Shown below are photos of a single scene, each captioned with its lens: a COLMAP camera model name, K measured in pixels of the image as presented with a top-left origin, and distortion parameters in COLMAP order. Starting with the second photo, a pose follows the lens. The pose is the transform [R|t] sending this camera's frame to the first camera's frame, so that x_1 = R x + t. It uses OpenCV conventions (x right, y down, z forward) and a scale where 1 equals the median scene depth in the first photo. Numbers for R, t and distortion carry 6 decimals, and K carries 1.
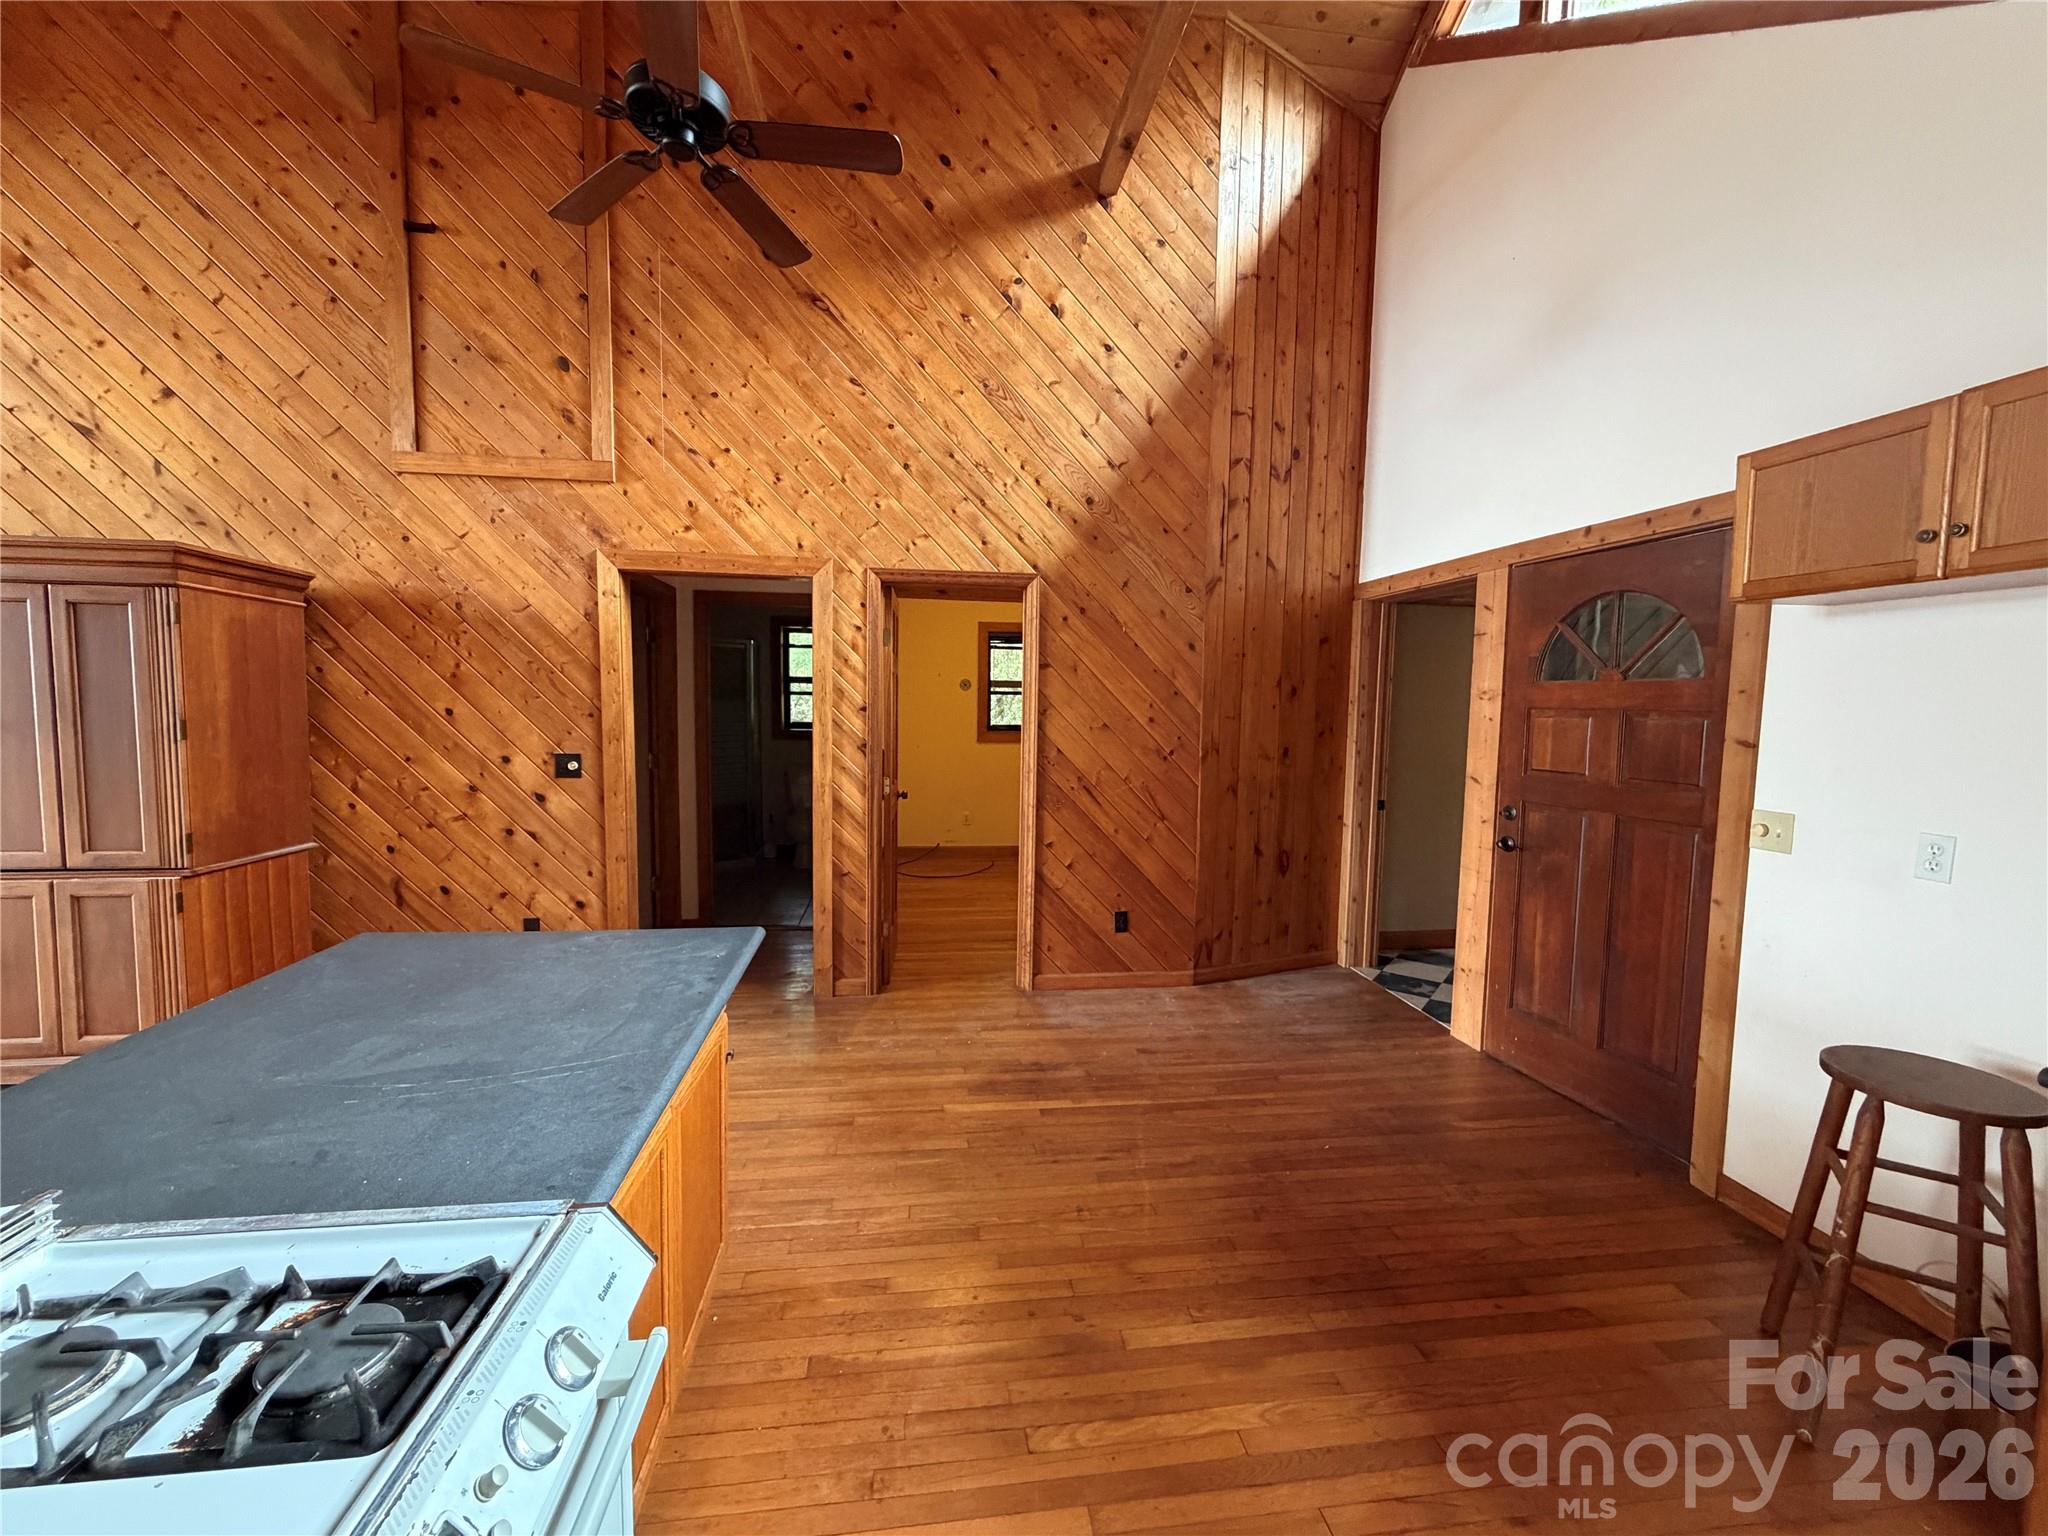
lens RADIAL K [[818.0, 0, 1024.0], [0, 818.0, 768.0], [0, 0, 1]] dist [-0.000564, 0.000003]
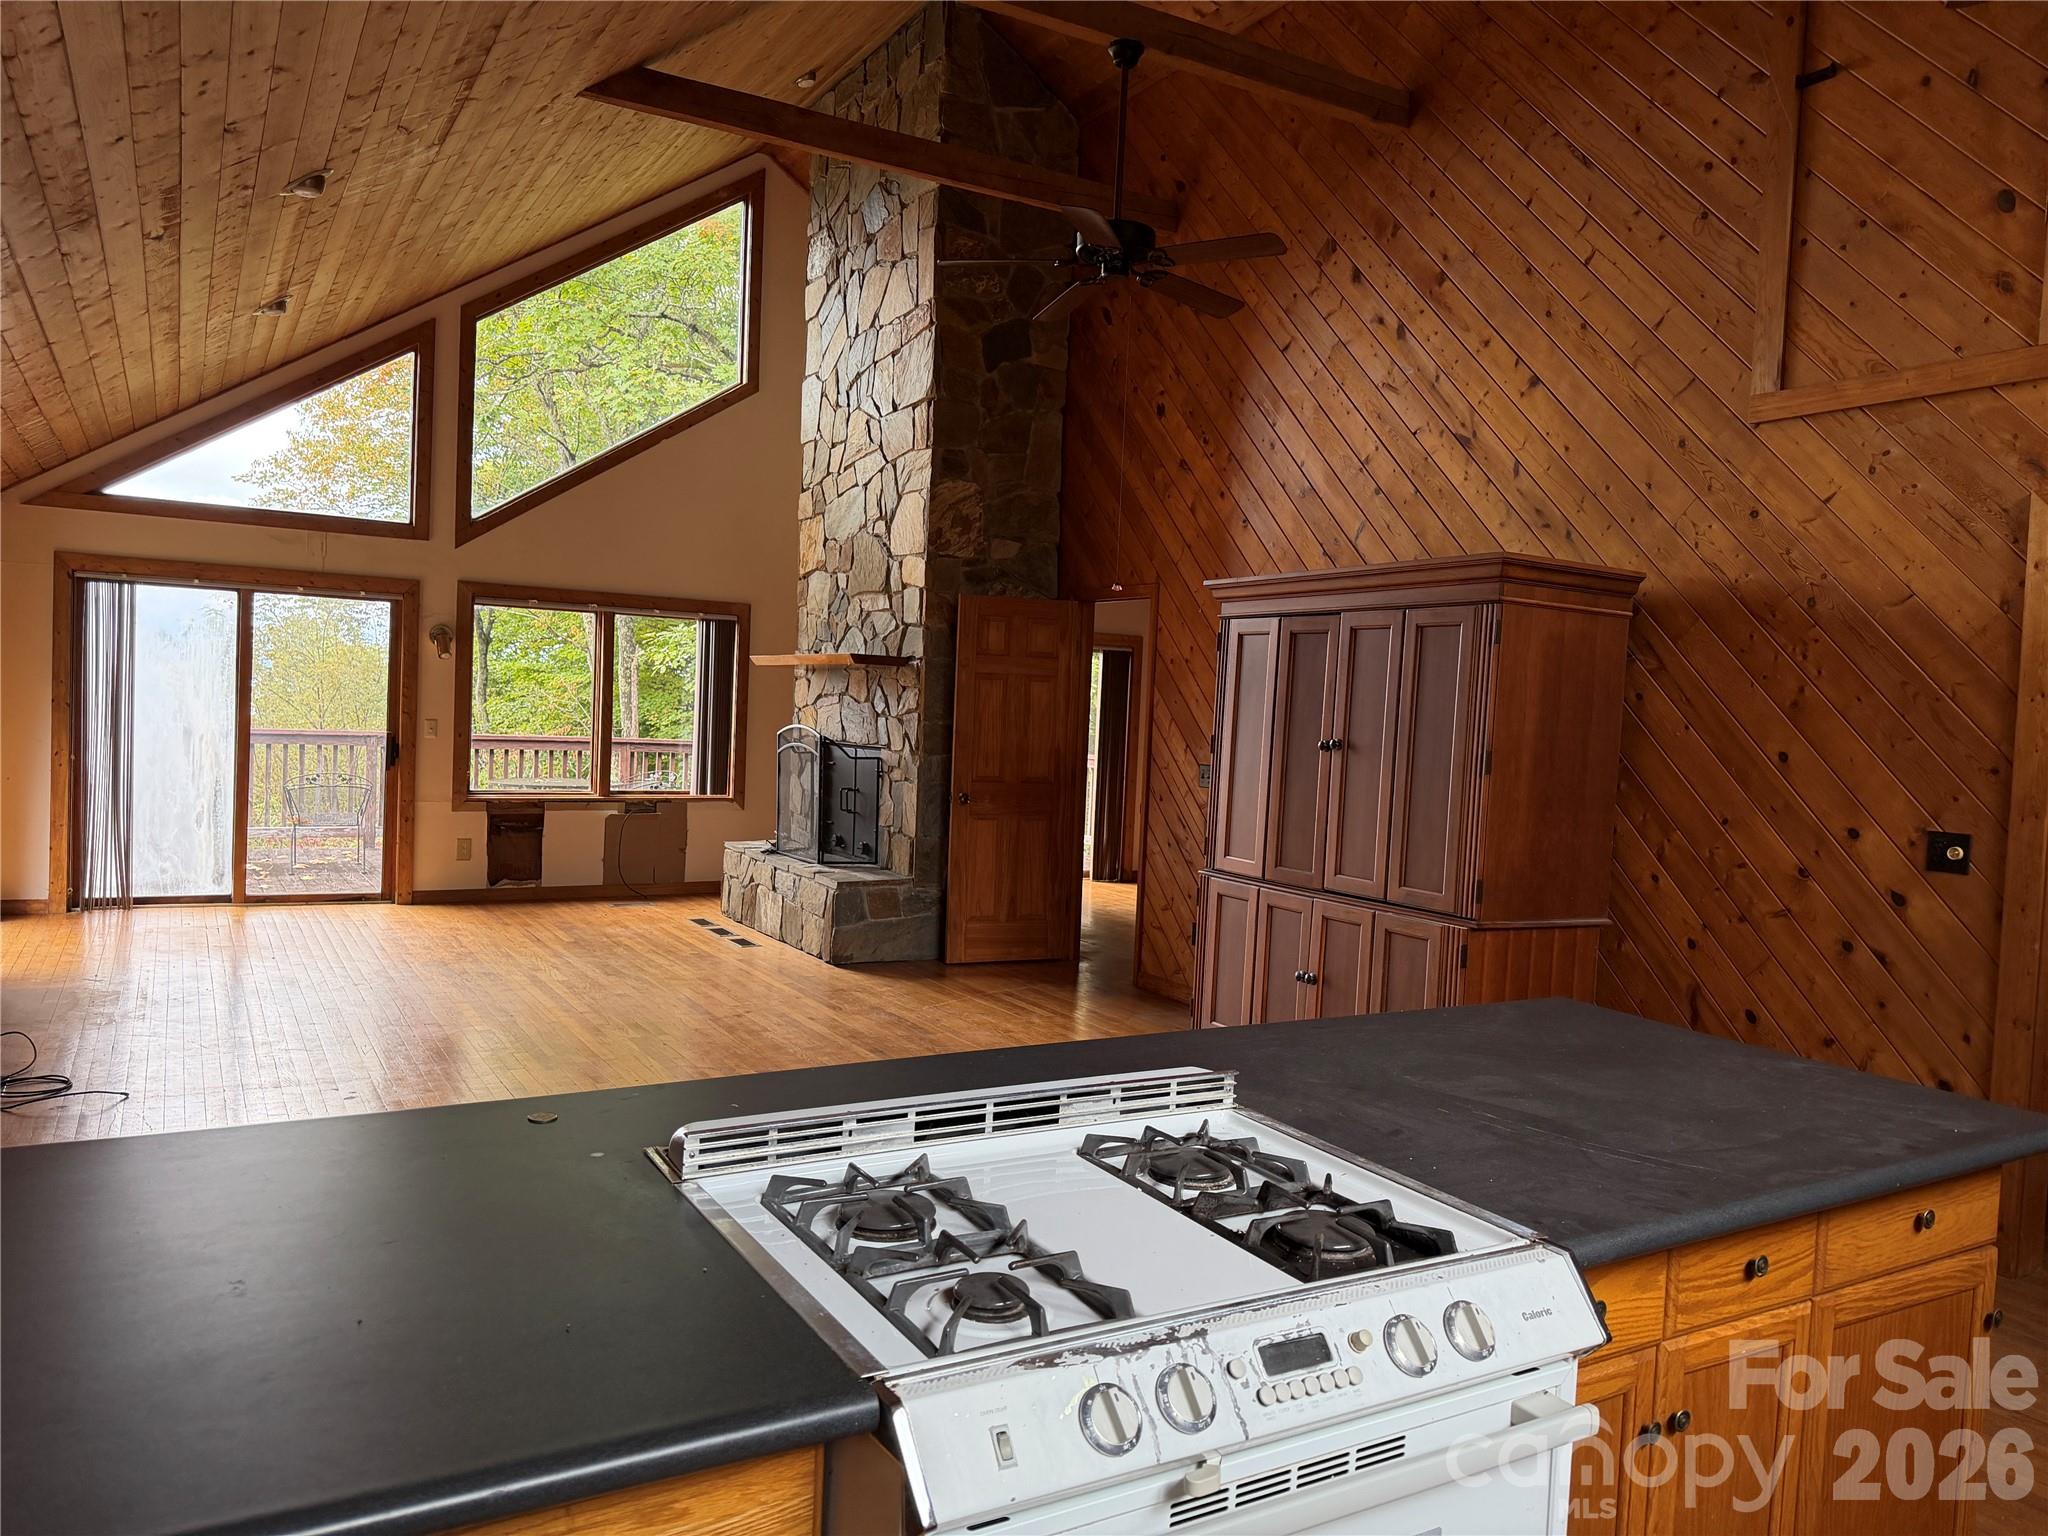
lens RADIAL K [[1469.7, 0, 1013.3], [0, 1469.7, 774.5], [0, 0, 1]] dist [0.005415, -0.002997]
pose [[0.383430, 0.043280, -0.922555, 0.195761], [-0.113858, 0.993497, -0.000713, 0.020984], [0.916525, 0.105313, 0.385864, -0.067252]]
